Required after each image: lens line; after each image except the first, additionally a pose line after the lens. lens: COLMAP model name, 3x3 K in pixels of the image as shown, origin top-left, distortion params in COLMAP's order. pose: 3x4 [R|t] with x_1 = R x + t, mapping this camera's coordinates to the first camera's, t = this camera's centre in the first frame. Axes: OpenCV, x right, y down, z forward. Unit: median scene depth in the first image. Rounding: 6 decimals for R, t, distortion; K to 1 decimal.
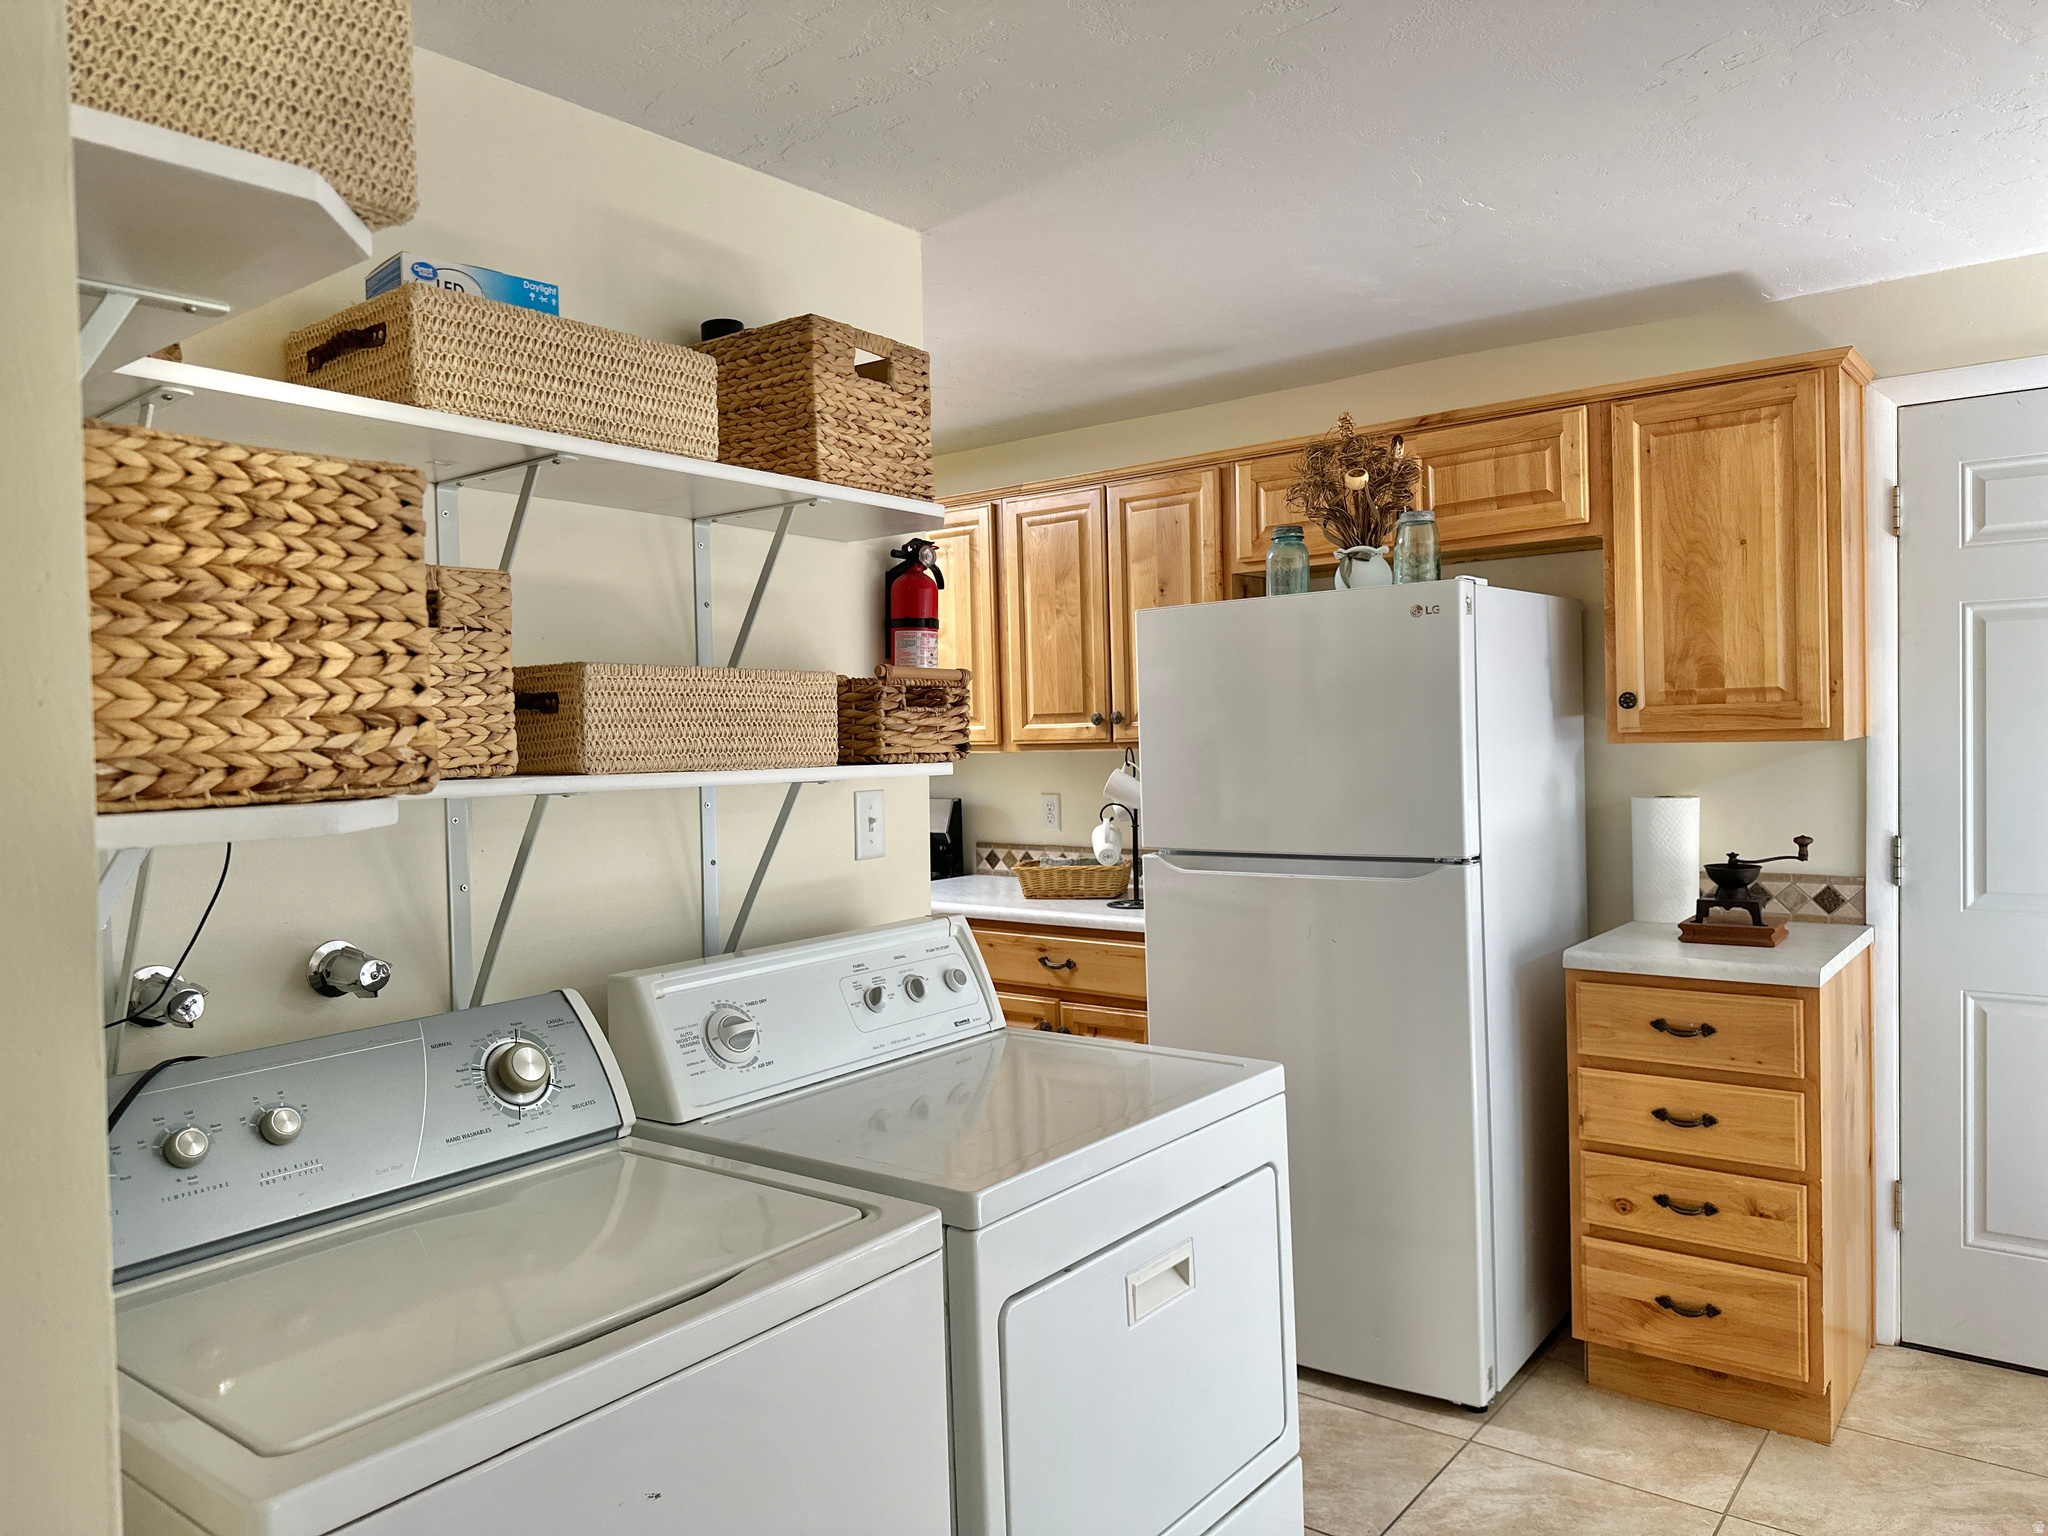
lens RADIAL K [[1464.4, 0, 996.4], [0, 1464.4, 771.5], [0, 0, 1]] dist [0.001567, 0.000504]
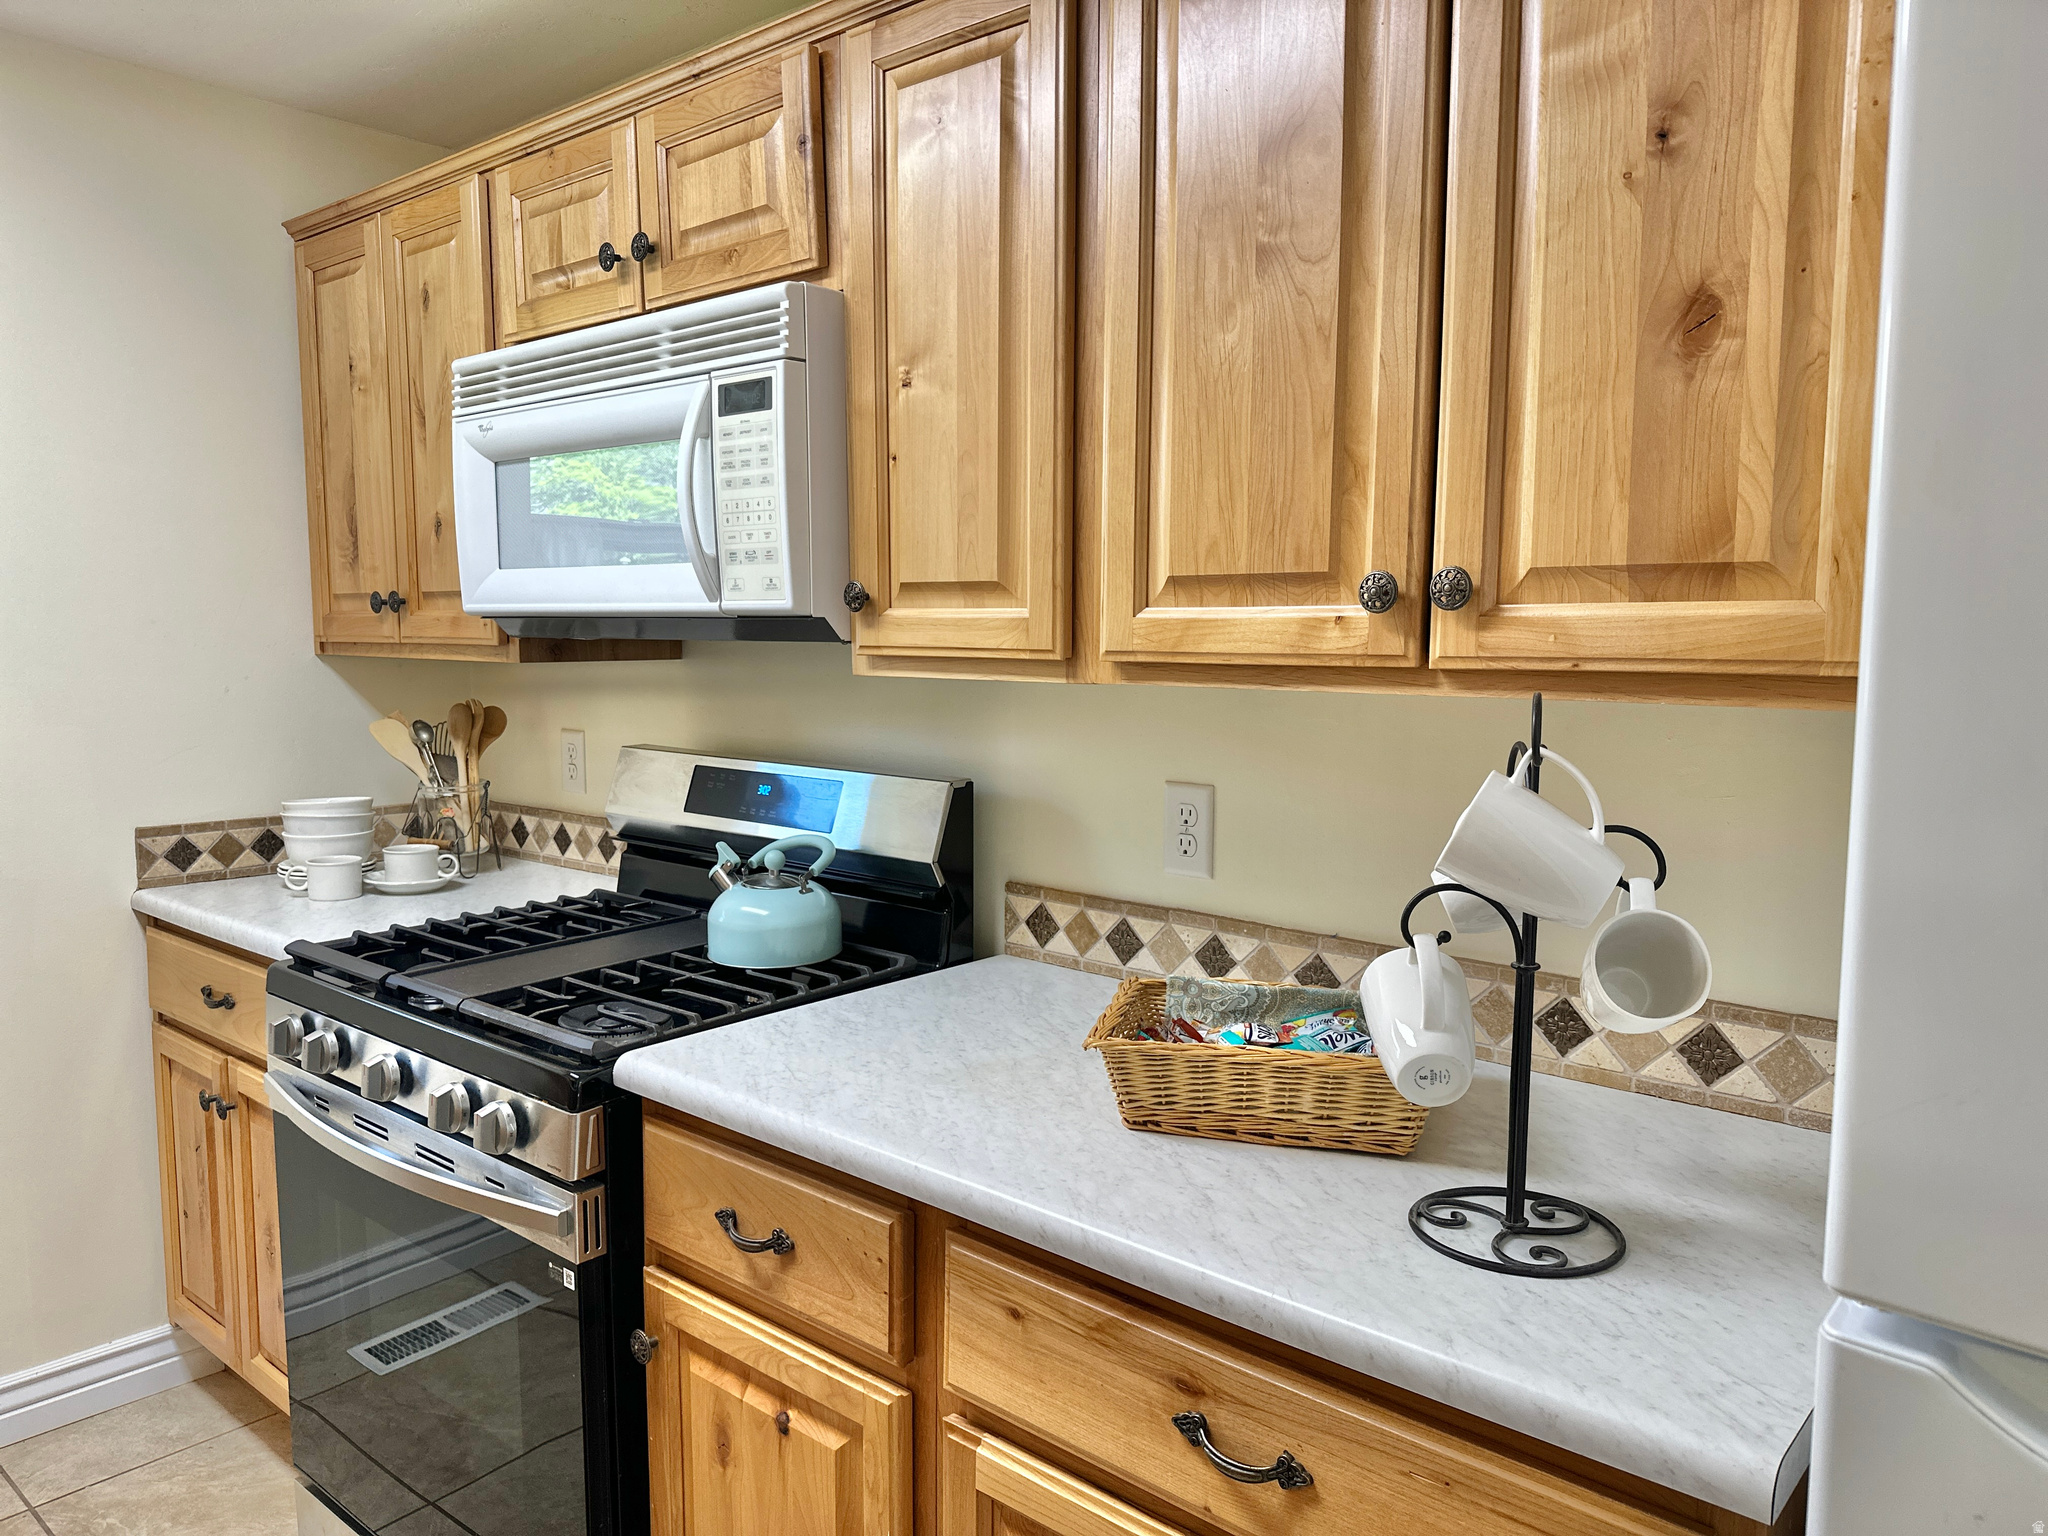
lens RADIAL K [[1397.0, 0, 1026.3], [0, 1397.0, 777.3], [0, 0, 1]] dist [0.102302, -0.178744]
pose [[0.999046, 0.034503, -0.026770, 0.002604], [-0.032236, 0.996197, 0.080945, -0.017818], [0.029462, -0.080005, 0.996359, 0.673802]]
